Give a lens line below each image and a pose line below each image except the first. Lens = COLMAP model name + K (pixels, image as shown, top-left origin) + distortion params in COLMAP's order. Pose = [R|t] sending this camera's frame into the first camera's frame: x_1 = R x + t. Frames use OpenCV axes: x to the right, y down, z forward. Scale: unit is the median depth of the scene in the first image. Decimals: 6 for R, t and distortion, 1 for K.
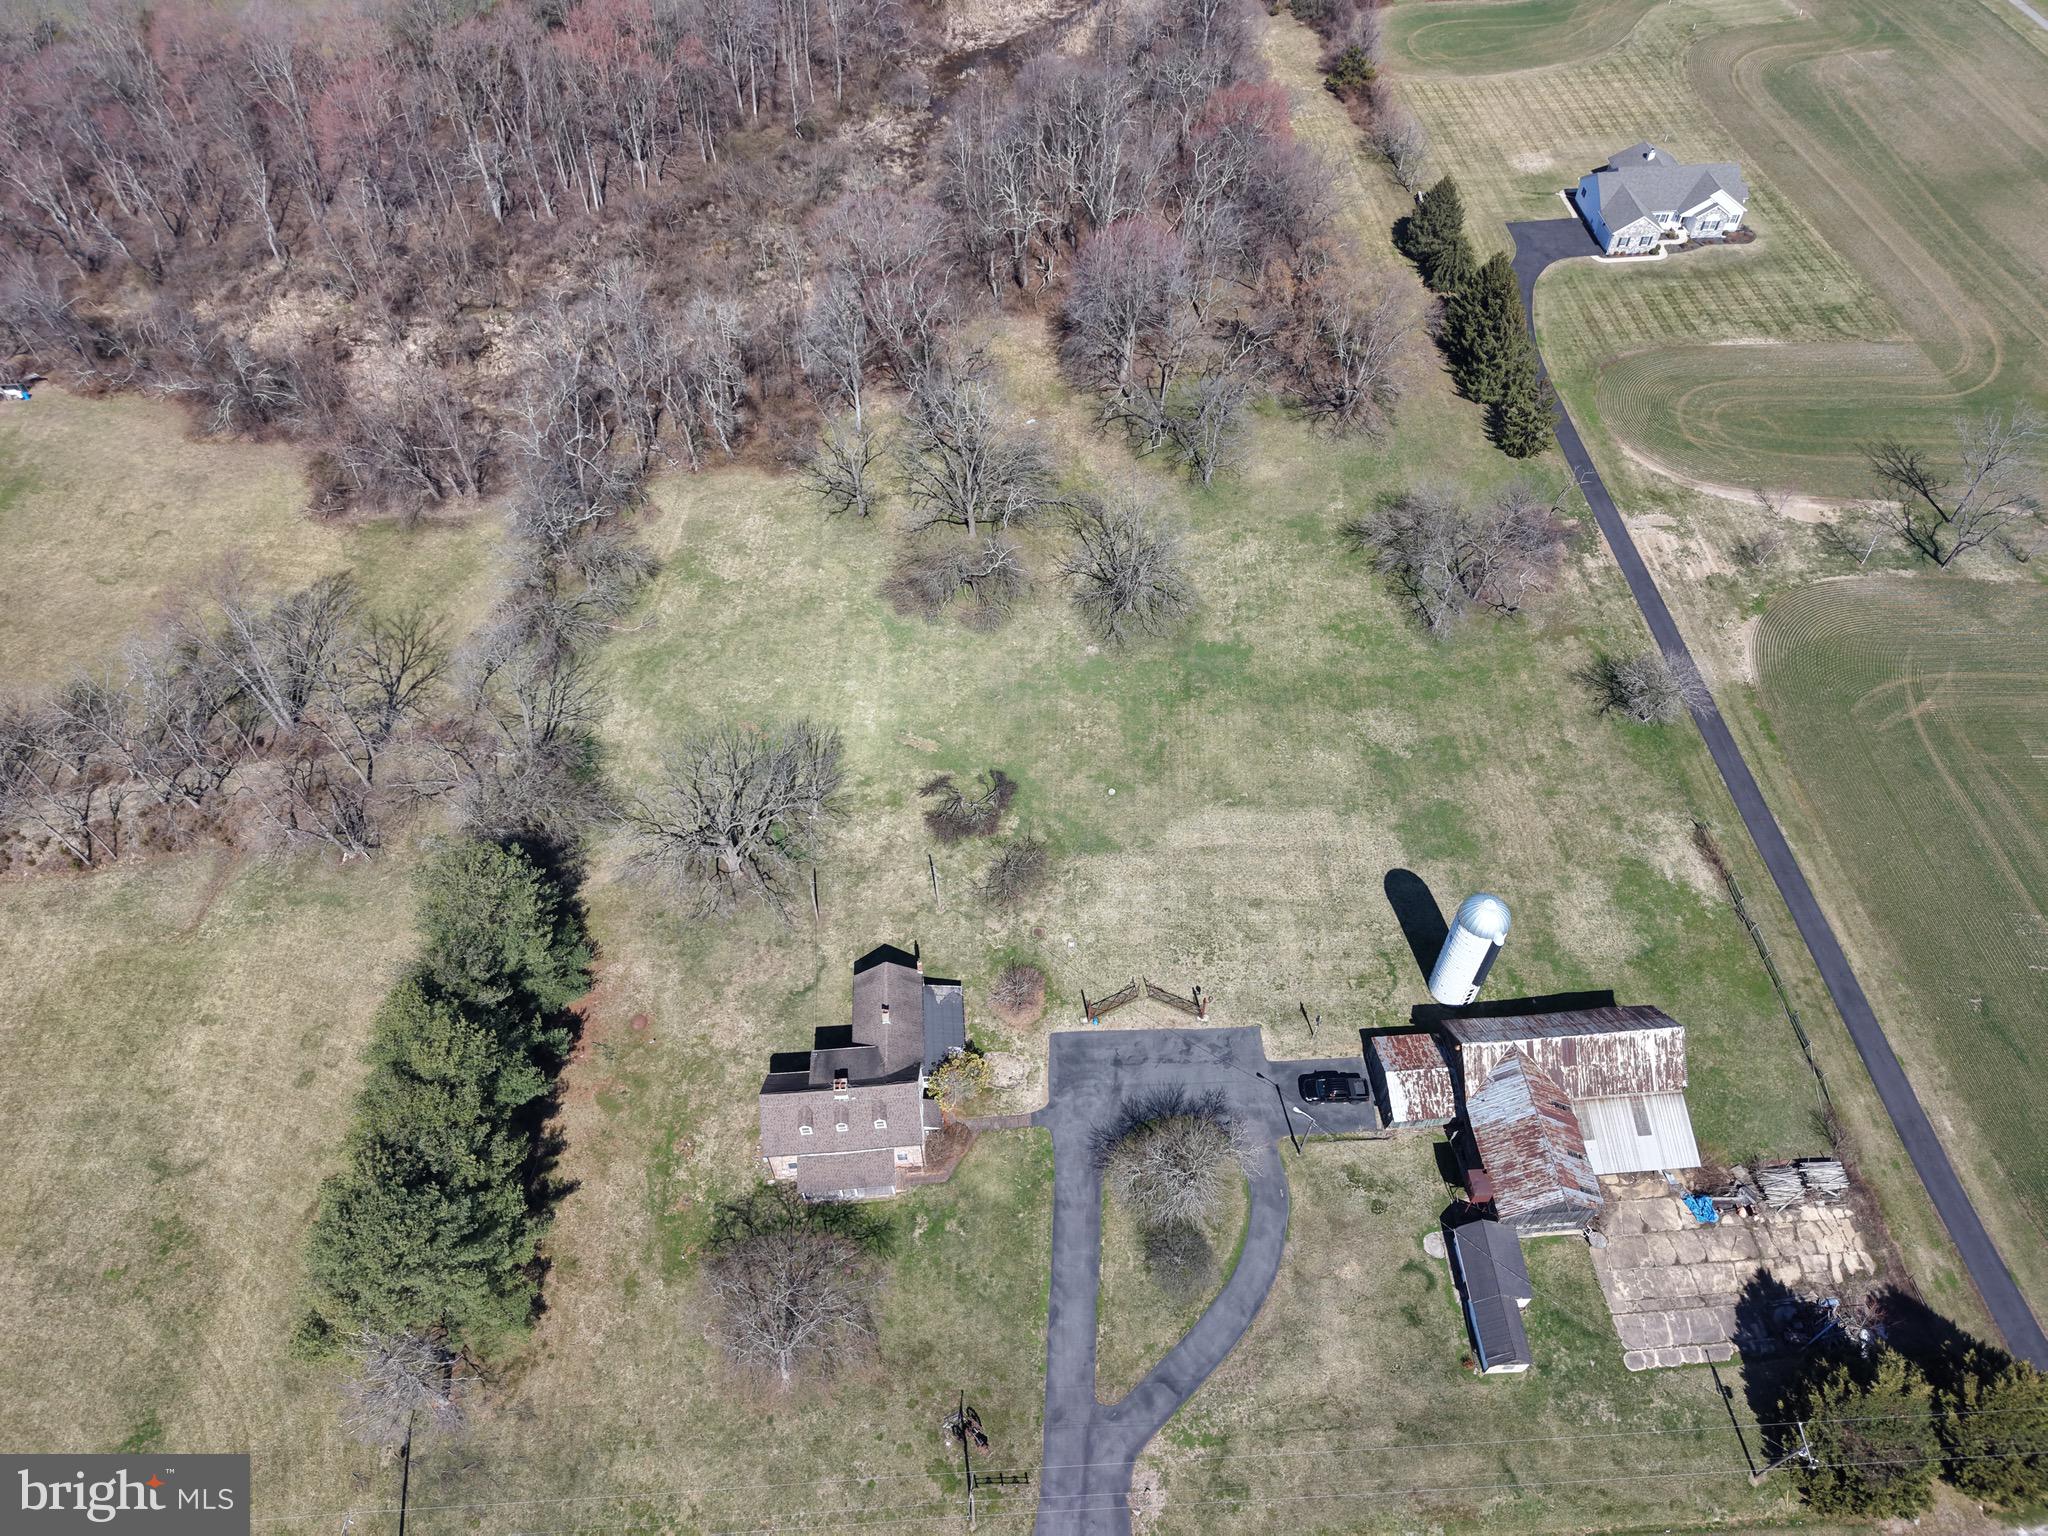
lens RADIAL K [[1357.8, 0, 1014.2], [0, 1357.8, 765.8], [0, 0, 1]] dist [0.067309, -0.111437]
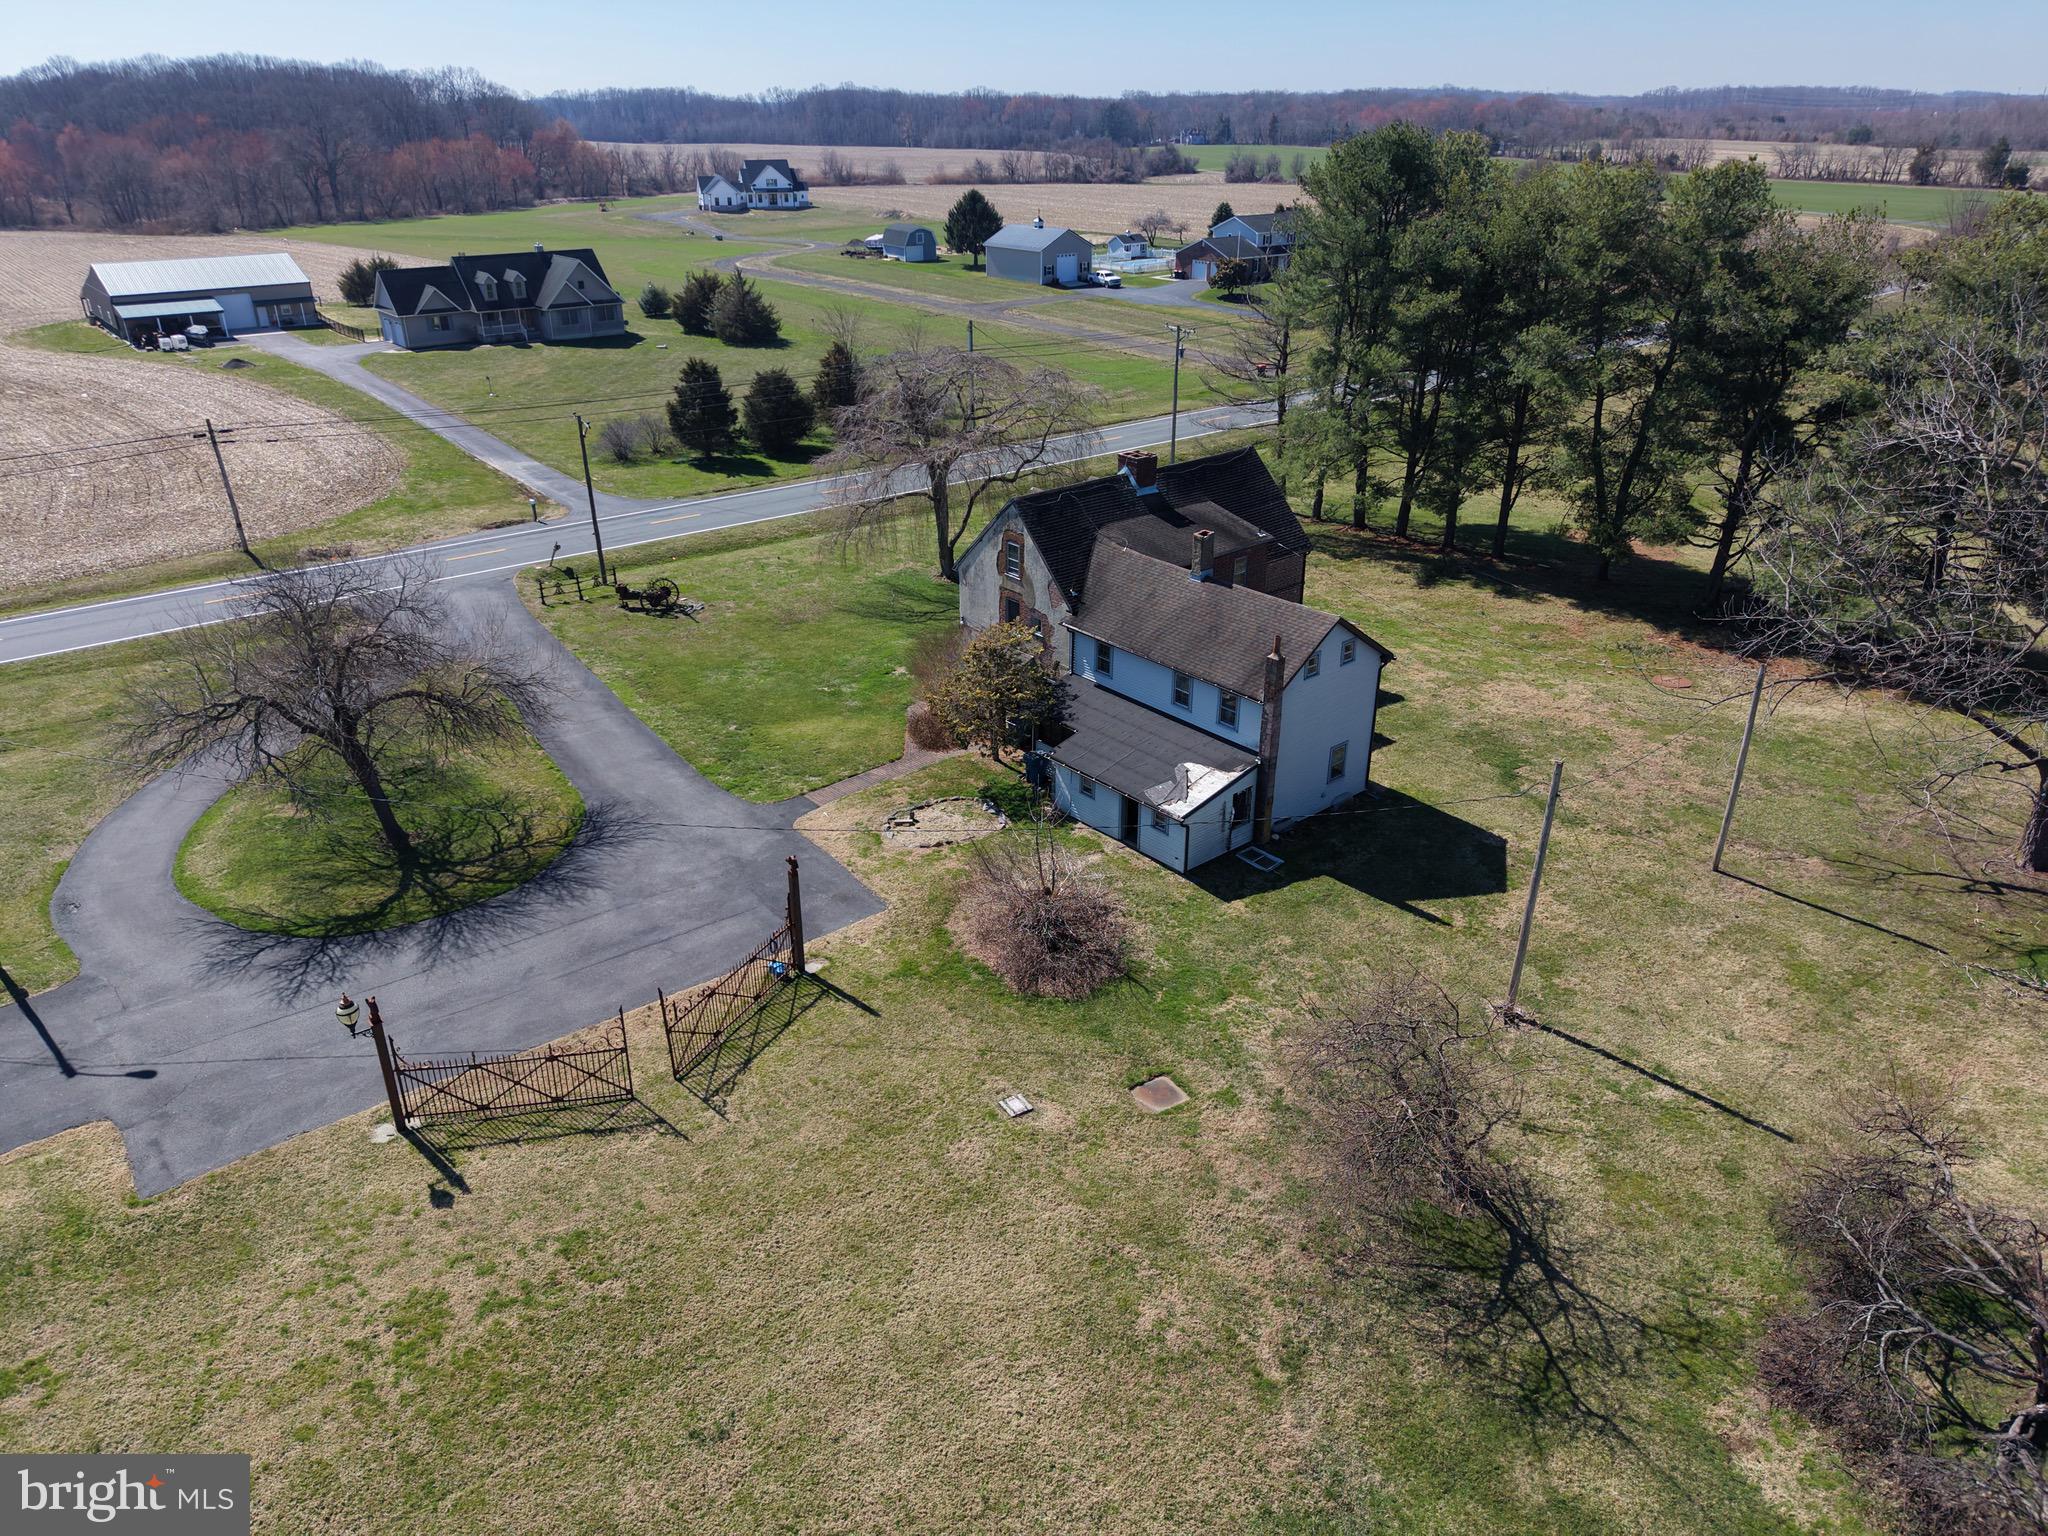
lens RADIAL K [[1362.7, 0, 1019.7], [0, 1362.7, 771.0], [0, 0, 1]] dist [0.036612, -0.046725]
pose [[-0.805591, 0.274536, -0.525026, 0.162268], [-0.450116, 0.292623, 0.843663, -0.099526], [0.385251, 0.915970, -0.112162, 1.022826]]
